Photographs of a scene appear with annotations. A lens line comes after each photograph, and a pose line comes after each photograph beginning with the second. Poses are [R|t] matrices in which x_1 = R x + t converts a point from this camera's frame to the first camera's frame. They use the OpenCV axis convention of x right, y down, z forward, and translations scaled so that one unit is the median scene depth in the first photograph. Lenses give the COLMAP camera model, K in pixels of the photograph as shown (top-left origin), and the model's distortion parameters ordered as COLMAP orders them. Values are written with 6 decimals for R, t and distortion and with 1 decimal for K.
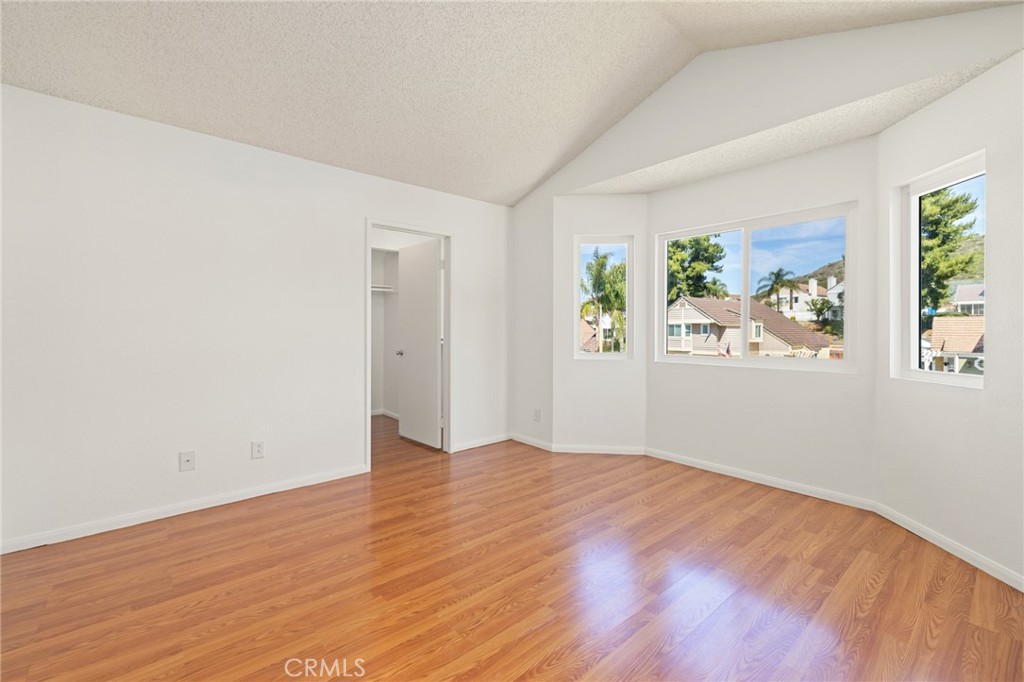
lens RADIAL K [[429.8, 0, 512.1], [0, 429.8, 332.4], [0, 0, 1]] dist [0.000913, 0.000084]
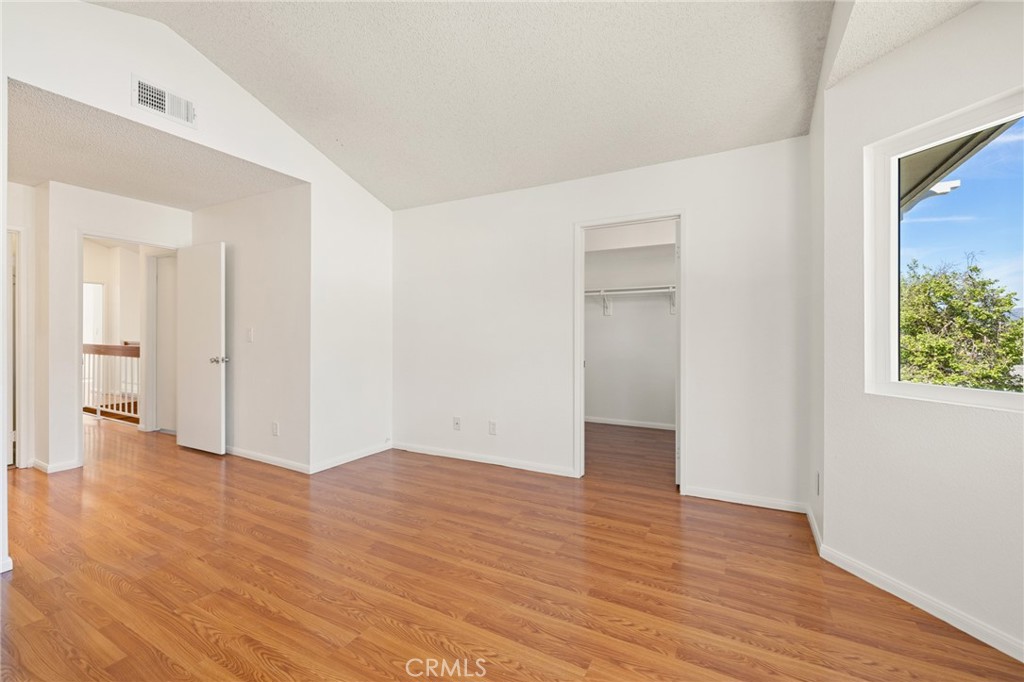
lens RADIAL K [[429.8, 0, 512.9], [0, 429.8, 339.8], [0, 0, 1]] dist [0.000913, 0.000084]
pose [[0.355783, 0.010513, -0.934509, 0.565075], [-0.005833, 0.999942, 0.009028, -0.004024], [0.934550, 0.002239, 0.355824, 0.527606]]
